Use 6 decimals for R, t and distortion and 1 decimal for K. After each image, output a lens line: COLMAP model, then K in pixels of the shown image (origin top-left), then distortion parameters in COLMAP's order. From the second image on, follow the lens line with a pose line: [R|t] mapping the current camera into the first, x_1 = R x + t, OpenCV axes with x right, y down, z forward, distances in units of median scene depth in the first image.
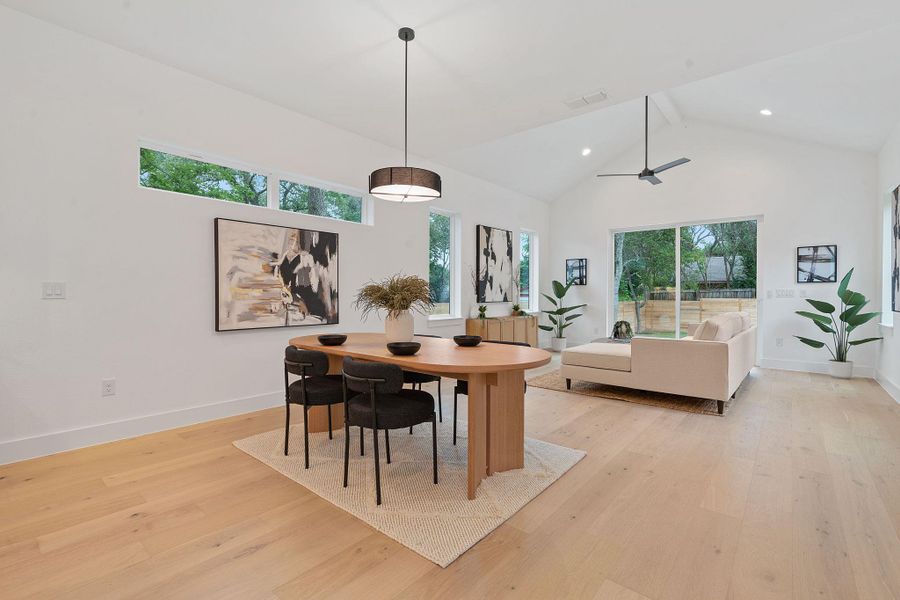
lens RADIAL K [[409.2, 0, 445.2], [0, 409.2, 301.5], [0, 0, 1]] dist [0.005241, 0.000327]
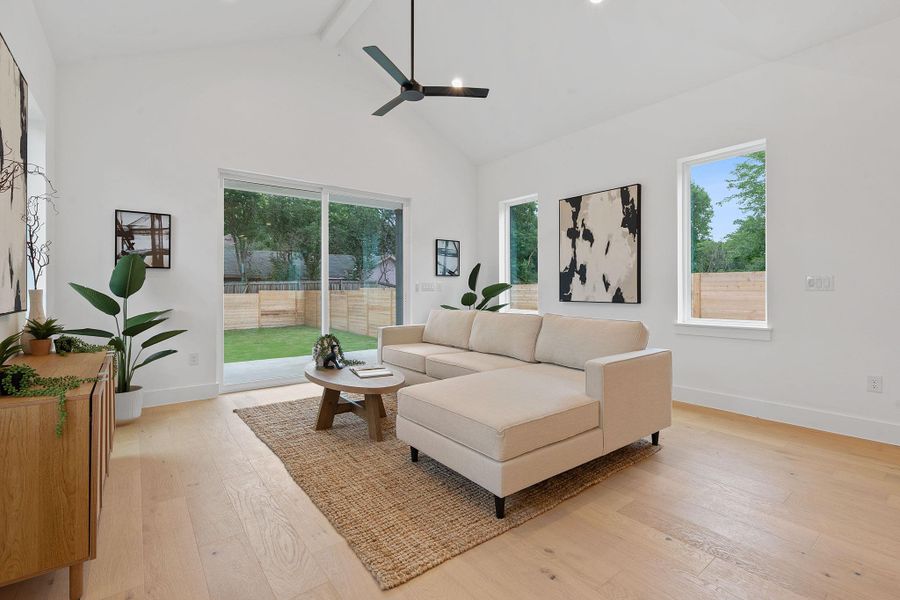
lens RADIAL K [[413.9, 0, 453.1], [0, 413.9, 294.6], [0, 0, 1]] dist [-0.002252, -0.000019]
pose [[0.206050, -0.013722, 0.978445, -0.090517], [0.020043, 0.999751, 0.009800, -0.010454], [-0.978336, 0.017591, 0.206274, 0.762383]]
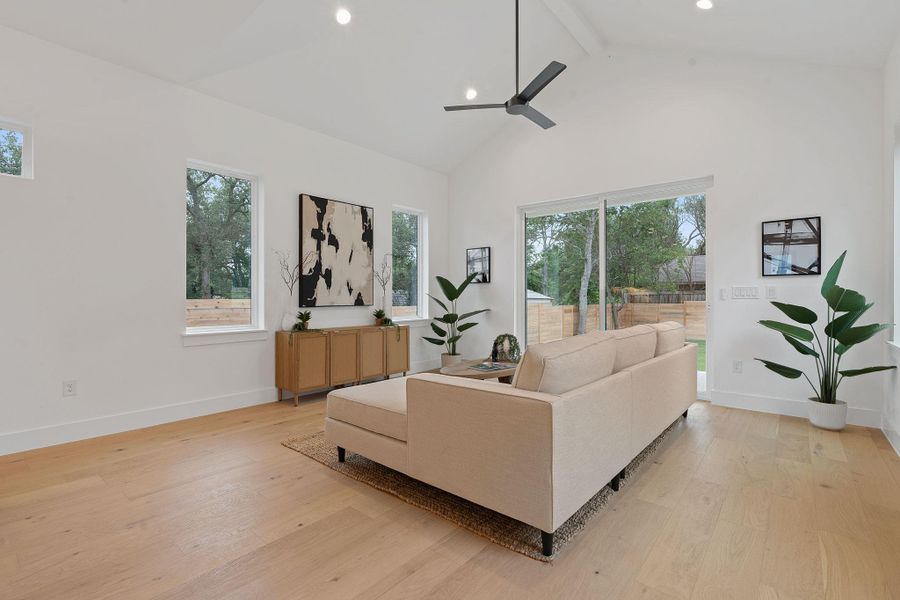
lens RADIAL K [[413.3, 0, 441.2], [0, 413.3, 300.9], [0, 0, 1]] dist [-0.002142, 0.000658]
pose [[0.999946, -0.001109, -0.010351, 0.354601], [0.001014, 0.999958, -0.009146, -0.001427], [0.010361, 0.009135, 0.999905, 0.340005]]
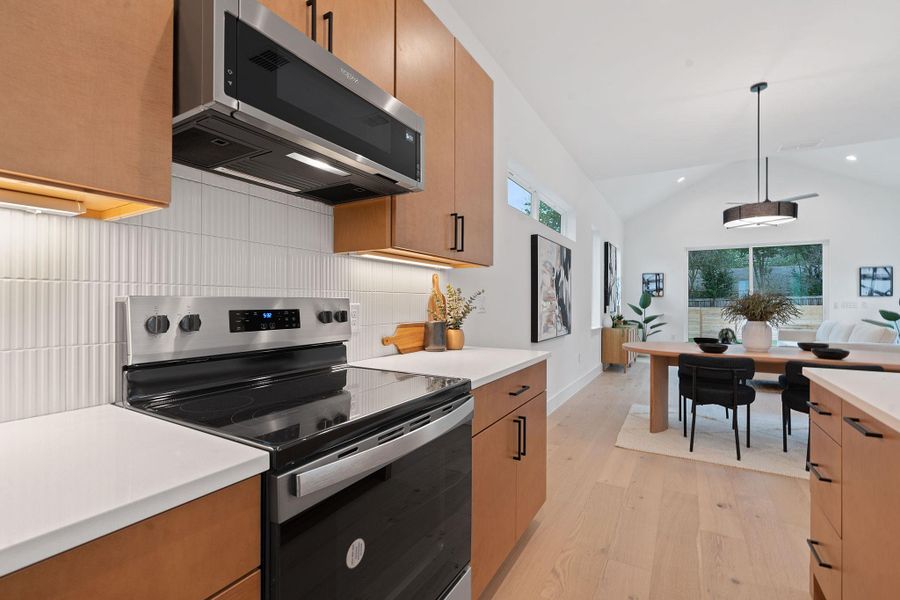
lens RADIAL K [[409.2, 0, 445.2], [0, 409.2, 301.5], [0, 0, 1]] dist [0.005241, 0.000327]
pose [[0.984111, 0.002292, 0.177539, -0.588617], [0.001288, 0.999798, -0.020051, -0.006951], [-0.177549, 0.019961, 0.983909, 0.005973]]
